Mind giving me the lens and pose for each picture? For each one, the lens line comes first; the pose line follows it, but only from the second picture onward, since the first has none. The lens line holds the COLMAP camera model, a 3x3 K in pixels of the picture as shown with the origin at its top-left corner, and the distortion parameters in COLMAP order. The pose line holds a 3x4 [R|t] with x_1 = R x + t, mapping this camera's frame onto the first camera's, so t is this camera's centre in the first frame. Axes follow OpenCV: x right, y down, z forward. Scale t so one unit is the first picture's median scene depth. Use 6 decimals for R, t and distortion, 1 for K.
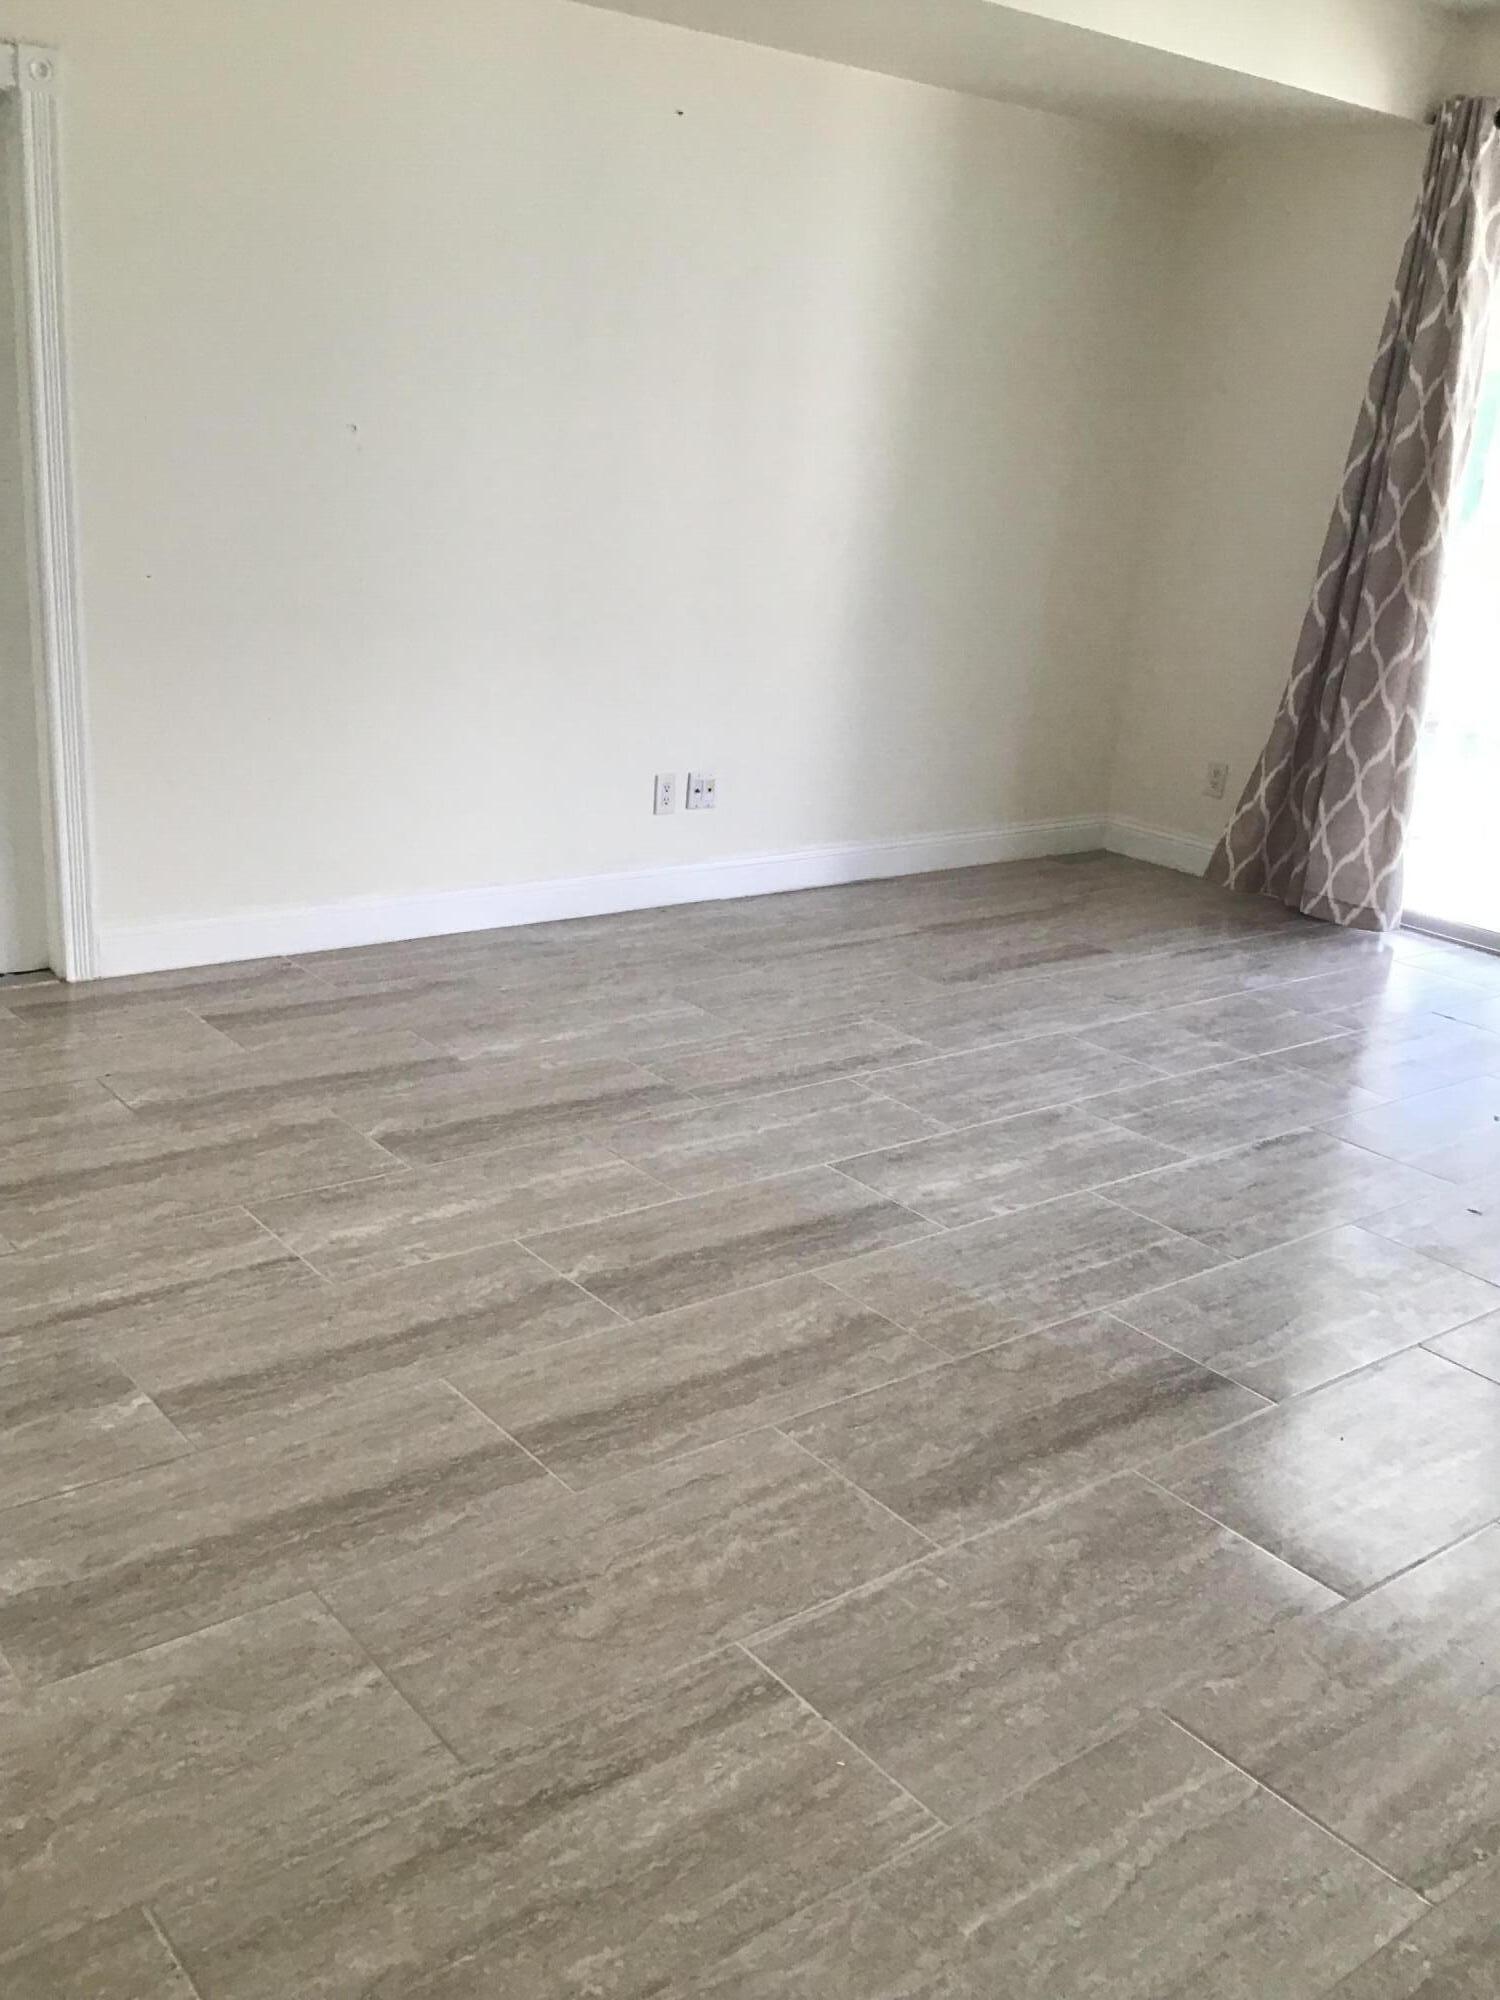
lens RADIAL K [[1821.9, 0, 752.3], [0, 1821.9, 998.5], [0, 0, 1]] dist [0.069325, -0.117192]
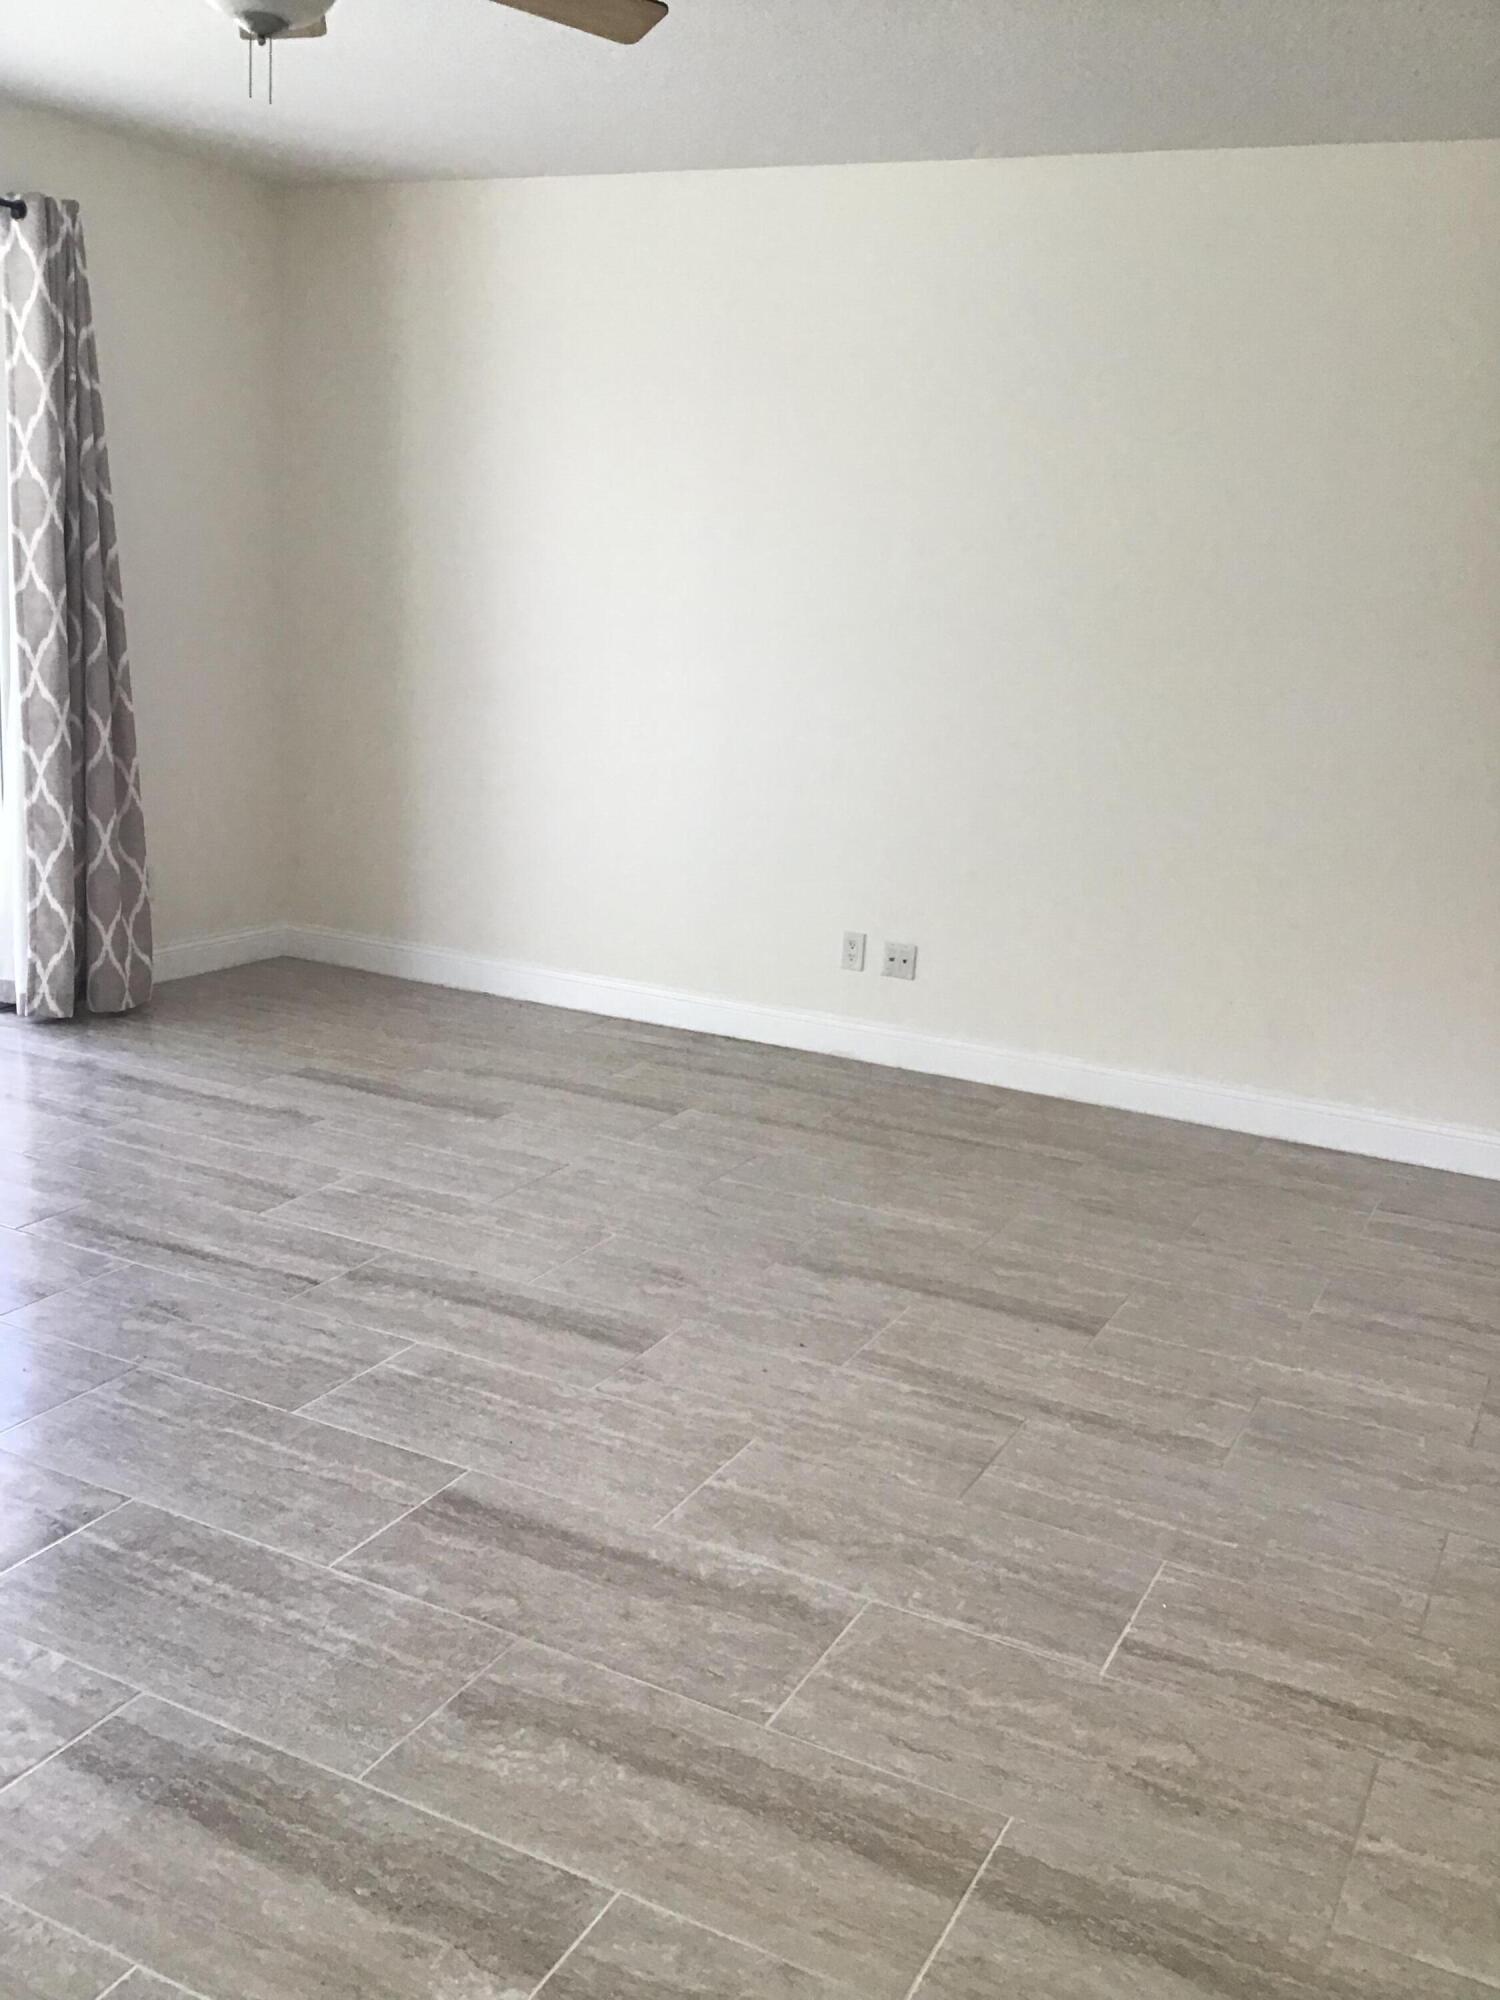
lens RADIAL K [[1821.9, 0, 748.2], [0, 1821.9, 1001.0], [0, 0, 1]] dist [0.069325, -0.117192]
pose [[-0.404918, -0.306590, 0.861420, -0.698447], [0.183649, 0.895640, 0.405095, -0.483521], [-0.895720, 0.322229, -0.306356, 1.246338]]
